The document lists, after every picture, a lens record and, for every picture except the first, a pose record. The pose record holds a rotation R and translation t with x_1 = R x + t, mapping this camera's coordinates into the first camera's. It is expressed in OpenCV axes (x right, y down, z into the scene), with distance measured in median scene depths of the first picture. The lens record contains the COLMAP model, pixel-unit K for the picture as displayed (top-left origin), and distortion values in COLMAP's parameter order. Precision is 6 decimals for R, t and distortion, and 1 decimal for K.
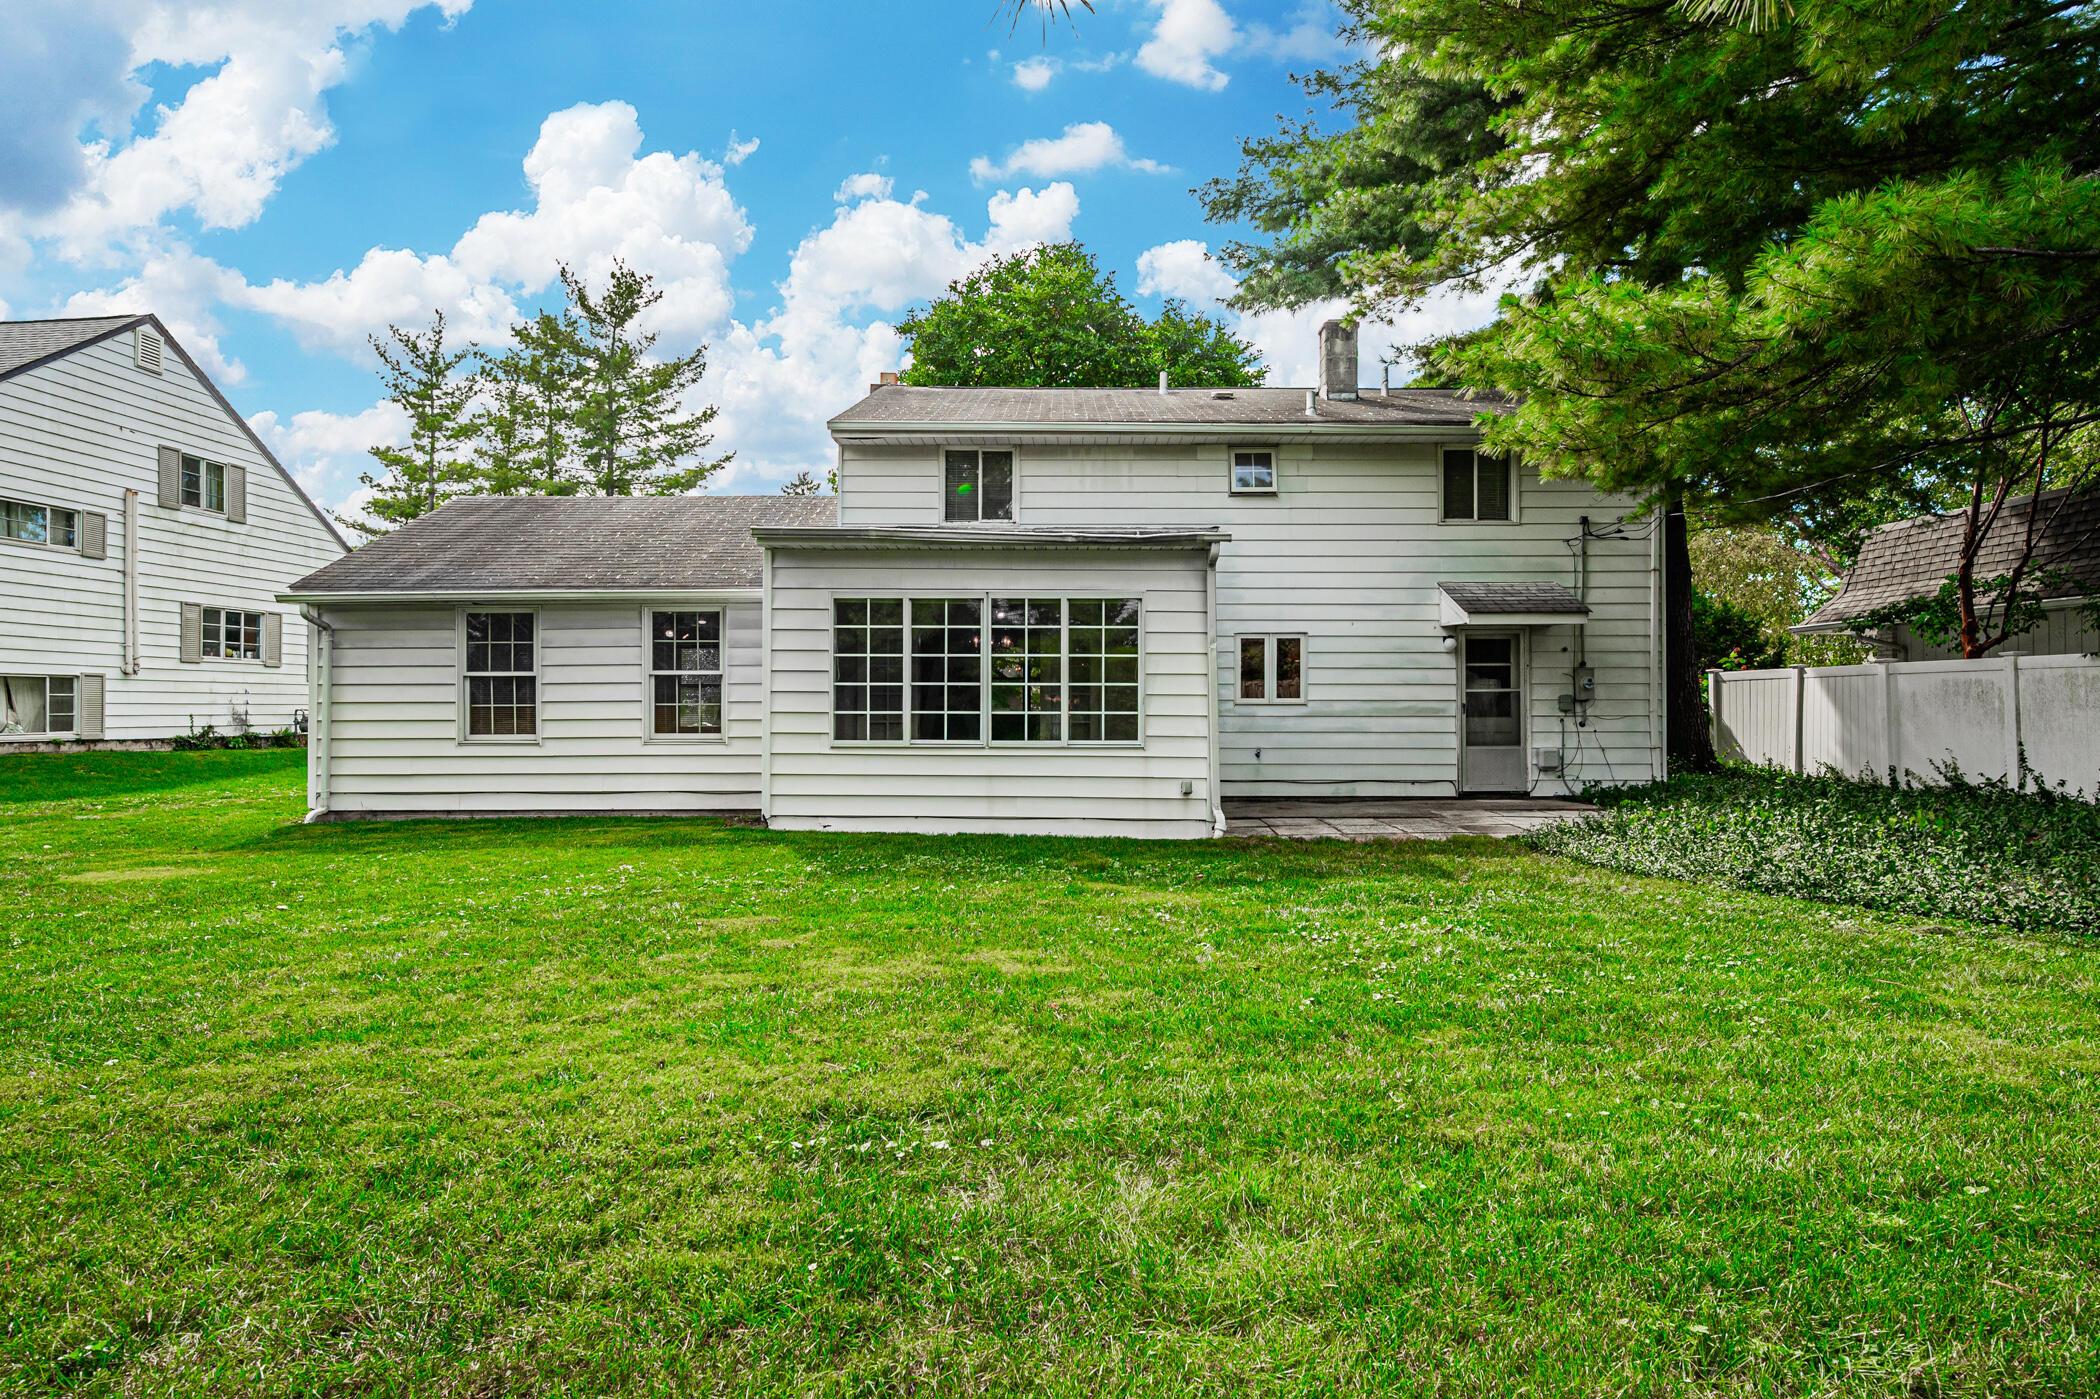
lens RADIAL K [[1033.6, 0, 1050.0], [0, 1033.6, 699.5], [0, 0, 1]] dist [-0.002037, -0.000184]
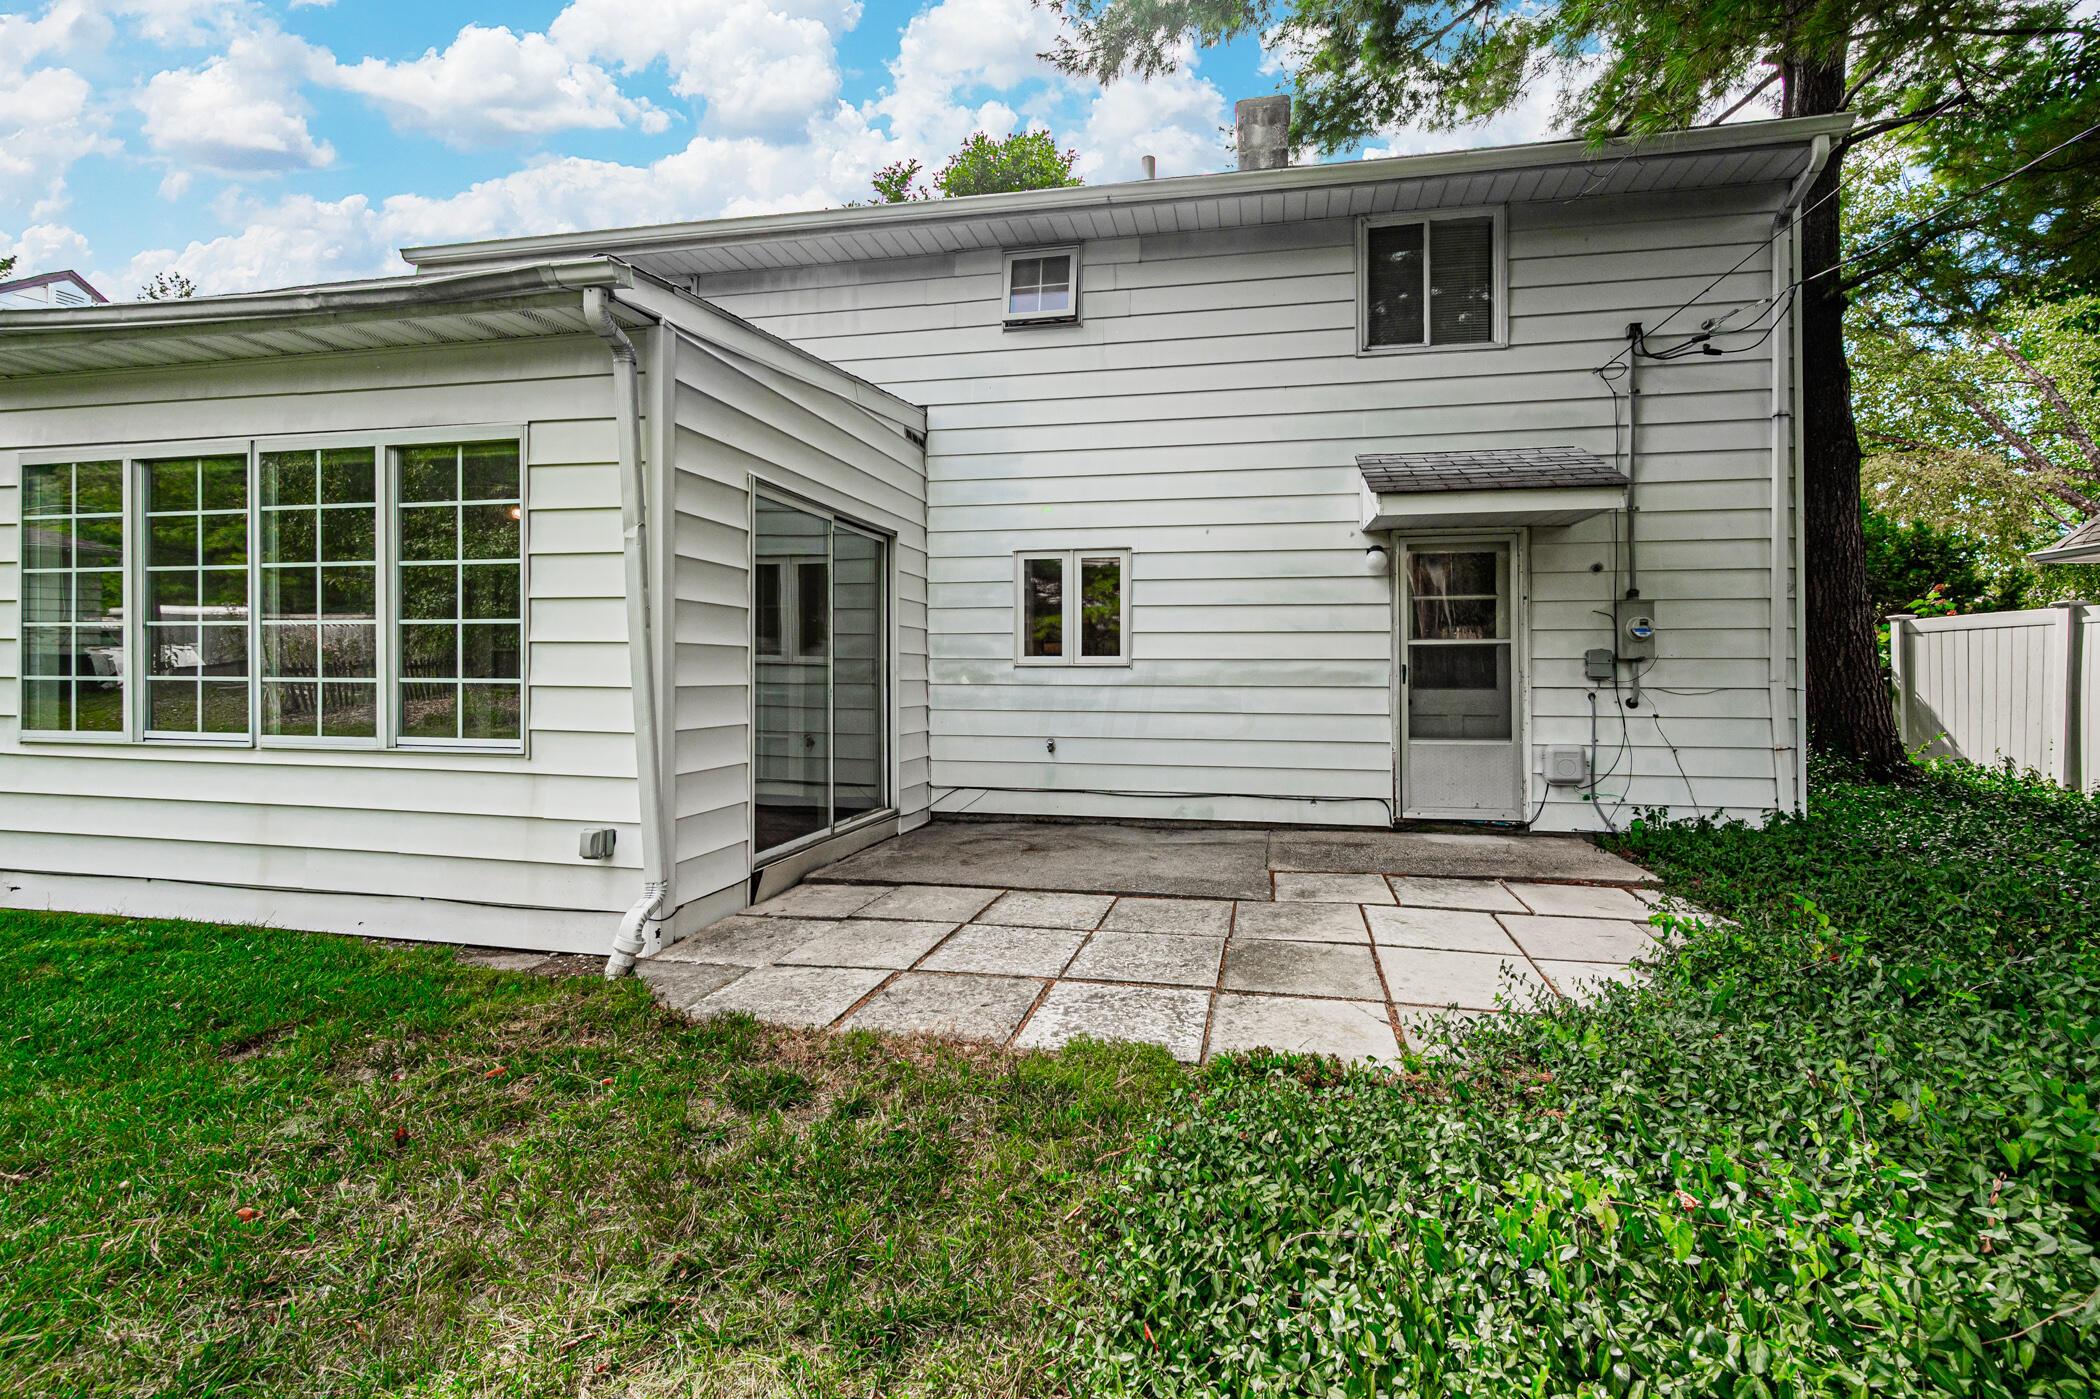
lens RADIAL K [[841.0, 0, 1099.4], [0, 841.0, 663.1], [0, 0, 1]] dist [-0.000769, -0.000063]
pose [[0.983528, 0.000755, -0.180756, 0.318939], [-0.001338, 0.999994, -0.003105, 0.004412], [0.180753, 0.003296, 0.983523, 0.510978]]
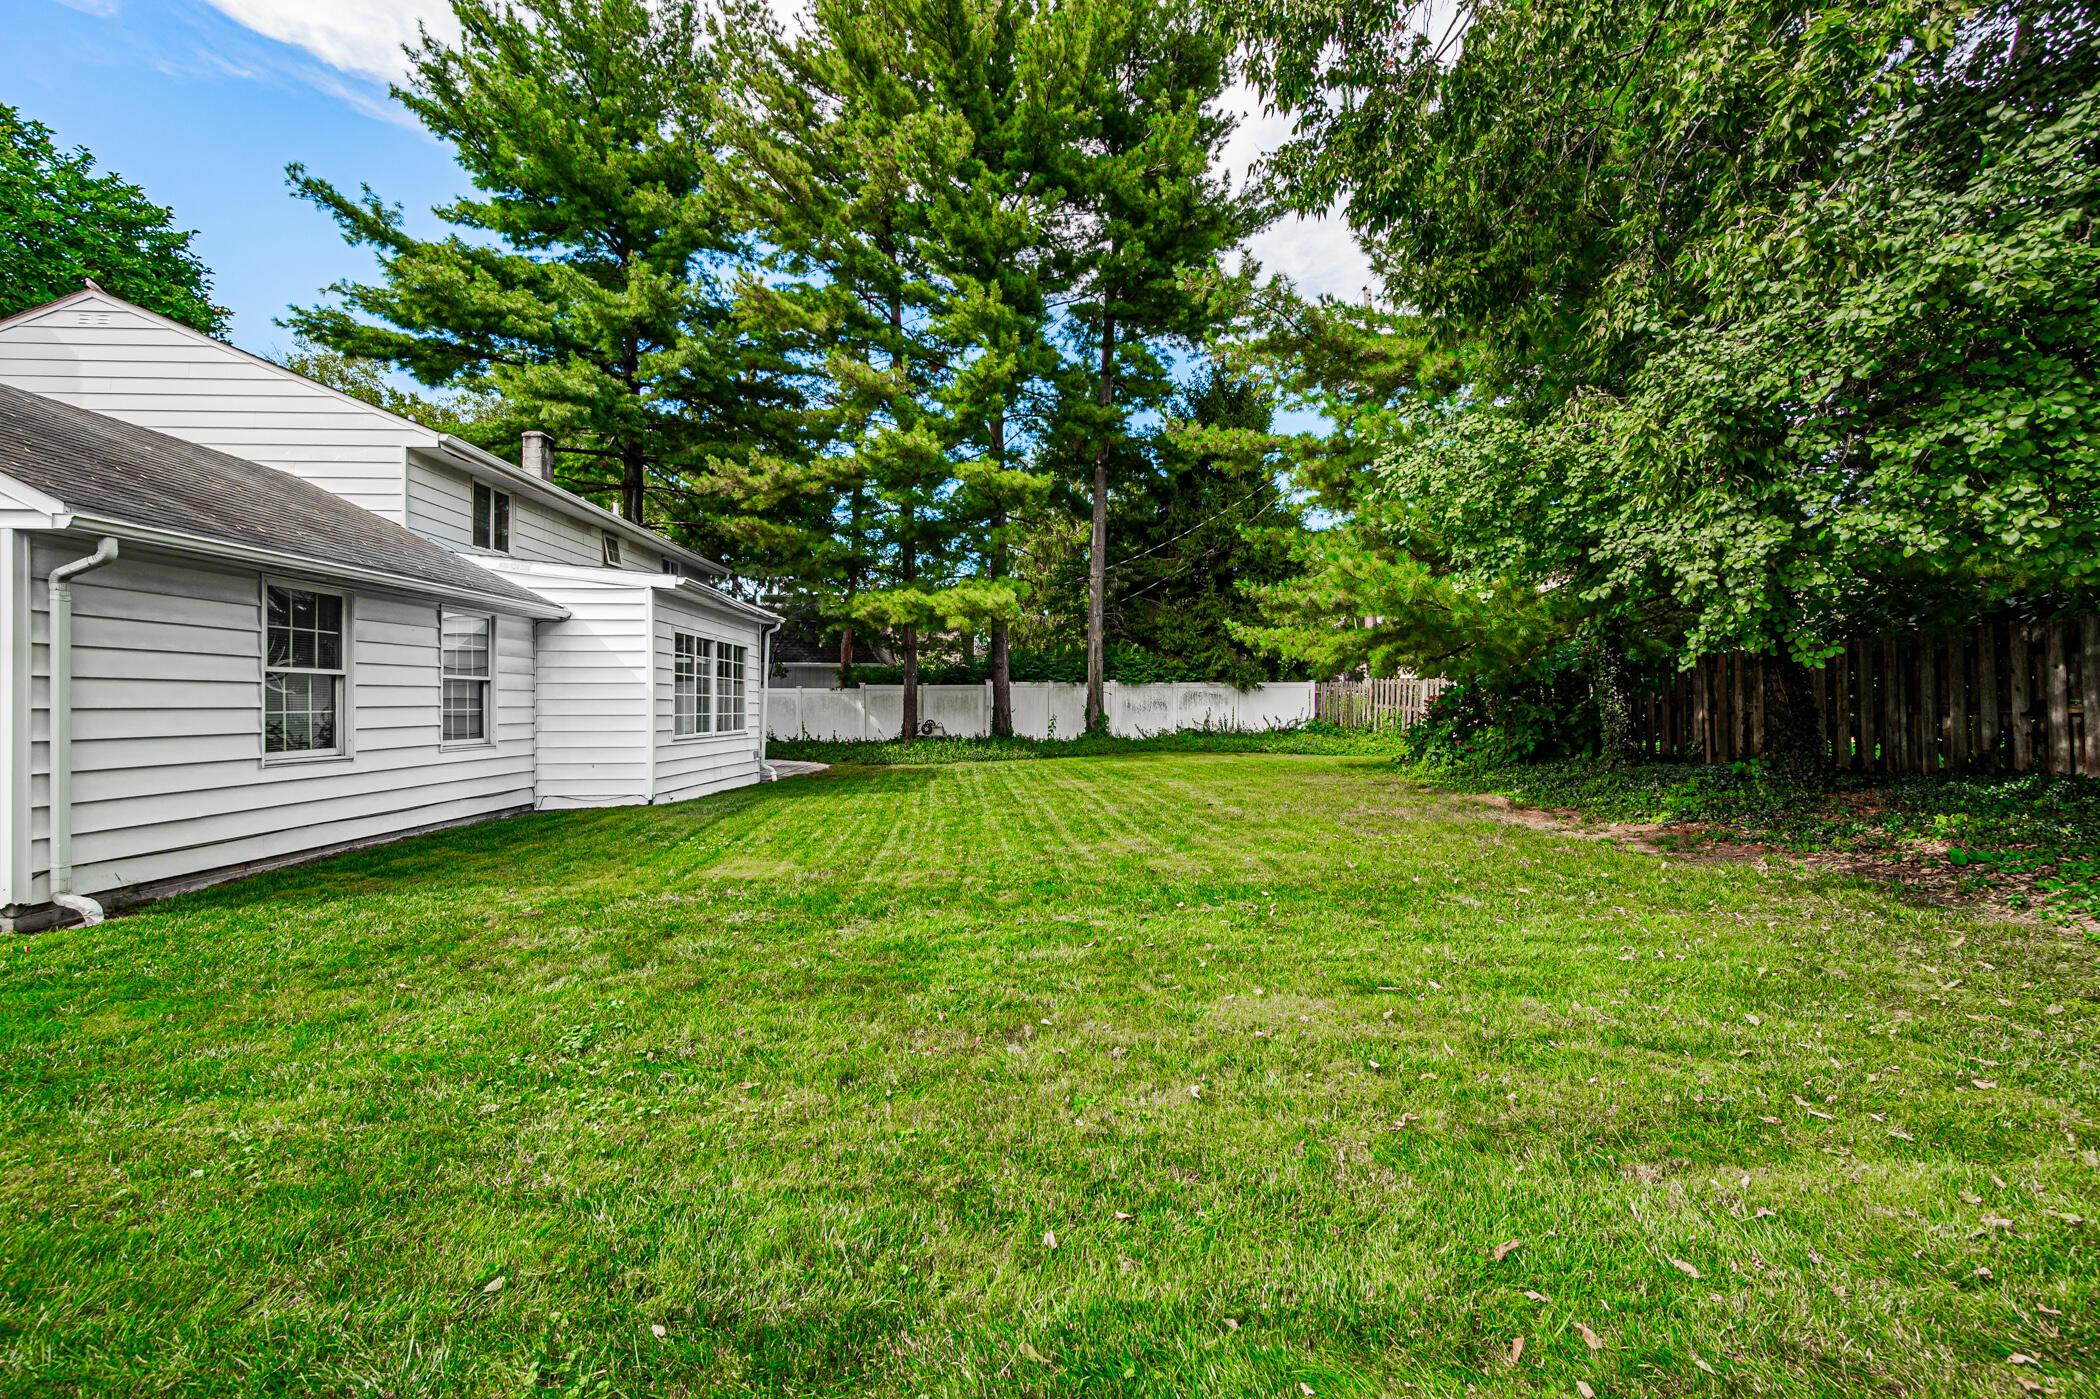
lens RADIAL K [[840.4, 0, 1050.0], [0, 840.4, 699.5], [0, 0, 1]] dist [-0.000679, 0.000026]
pose [[-0.044343, 0.007098, 0.998991, -1.030276], [-0.004154, 0.999965, -0.007289, -0.001298], [-0.999008, -0.004473, -0.044312, 0.417902]]
